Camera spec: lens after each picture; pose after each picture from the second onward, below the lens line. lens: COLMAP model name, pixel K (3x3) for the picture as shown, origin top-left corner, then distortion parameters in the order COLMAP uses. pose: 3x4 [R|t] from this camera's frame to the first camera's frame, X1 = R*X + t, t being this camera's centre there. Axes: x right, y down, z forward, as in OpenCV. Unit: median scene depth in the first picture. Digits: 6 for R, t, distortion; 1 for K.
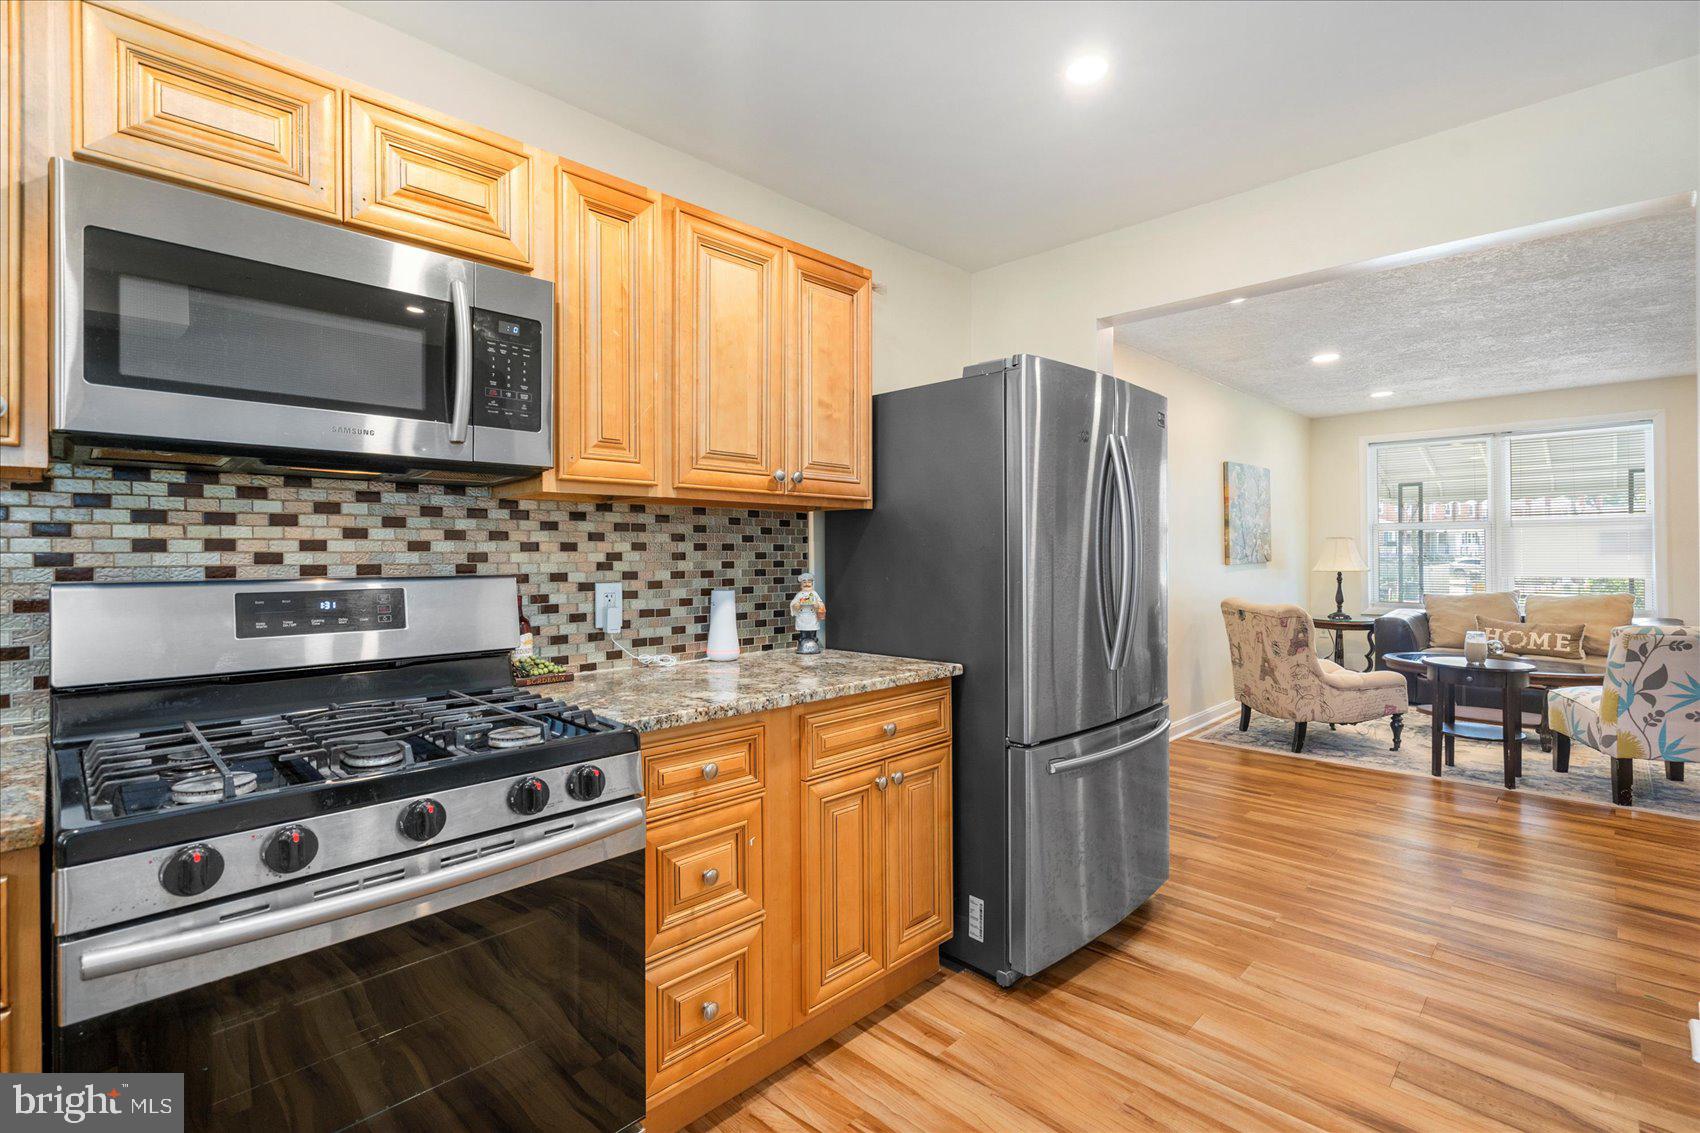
lens RADIAL K [[777.9, 0, 857.4], [0, 777.9, 553.4], [0, 0, 1]] dist [-0.002133, 0.000691]
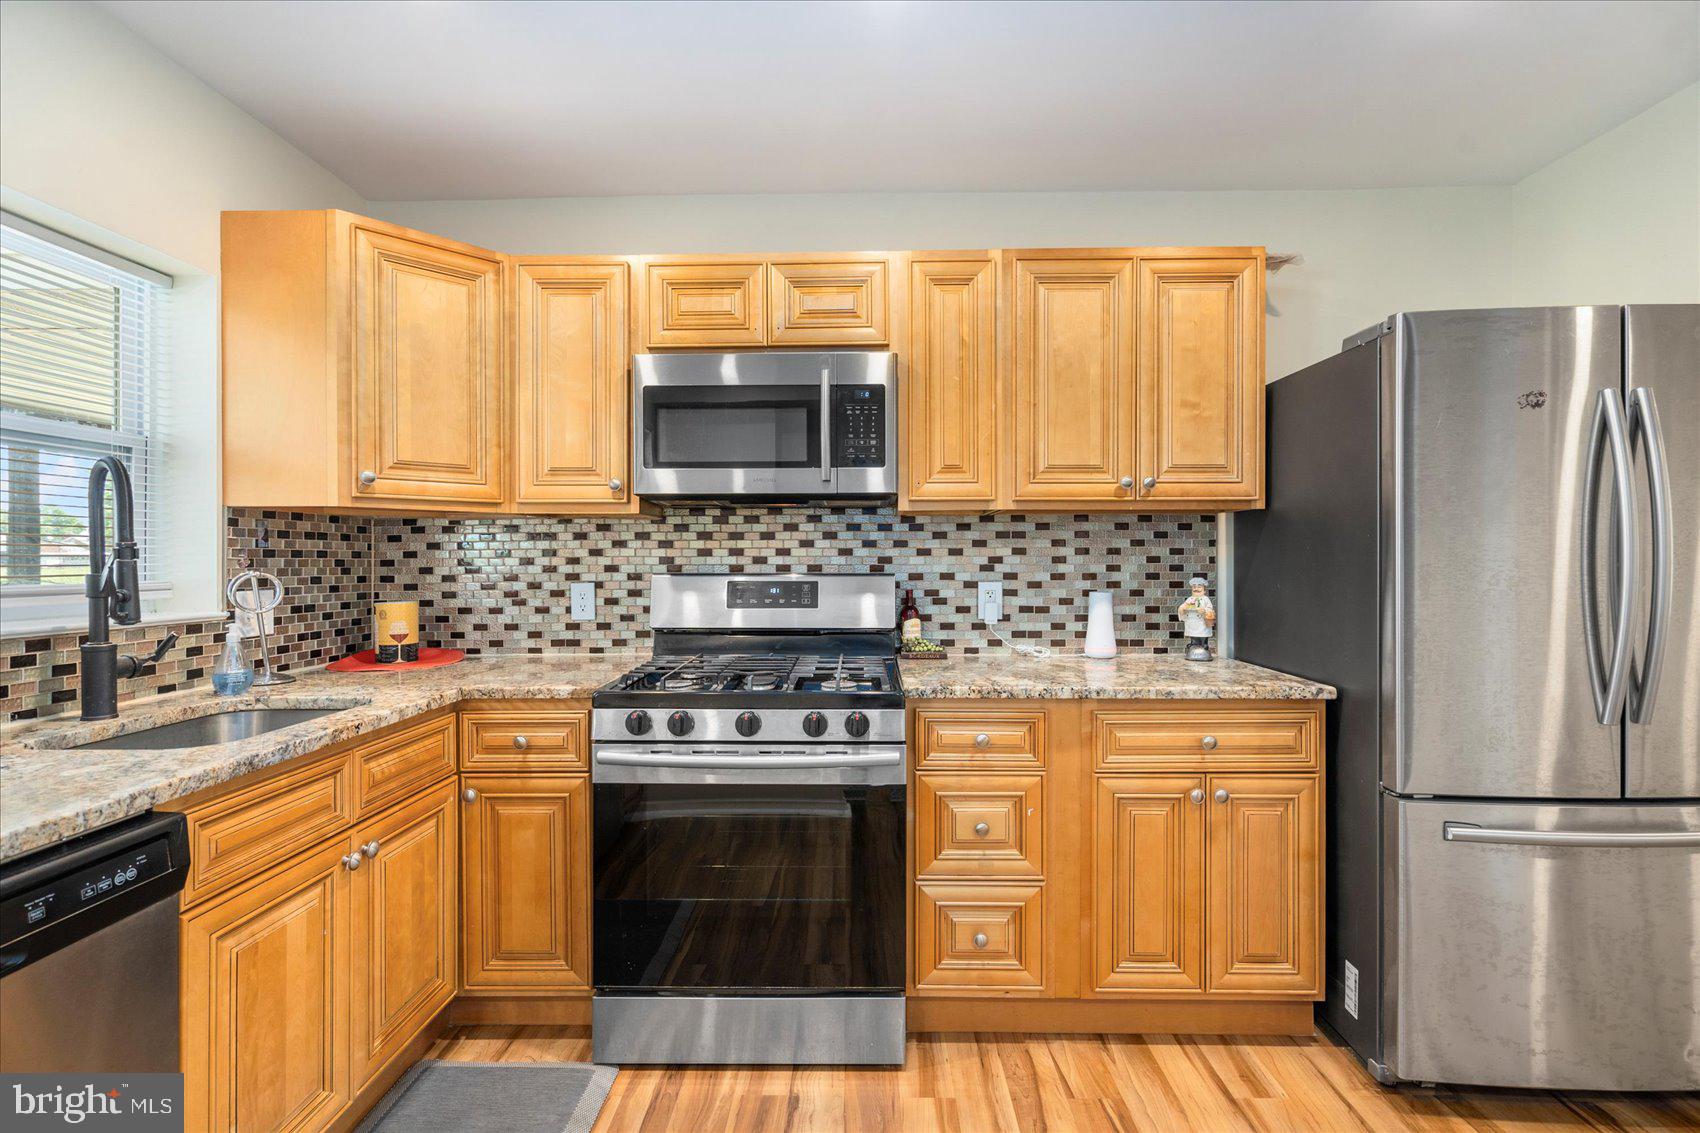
lens RADIAL K [[787.3, 0, 860.2], [0, 787.3, 560.0], [0, 0, 1]] dist [-0.011364, 0.009777]
pose [[0.689197, 0.005421, -0.724554, 0.442615], [-0.000296, 0.999974, 0.007201, -0.004509], [0.724574, -0.004748, 0.689180, 0.027325]]
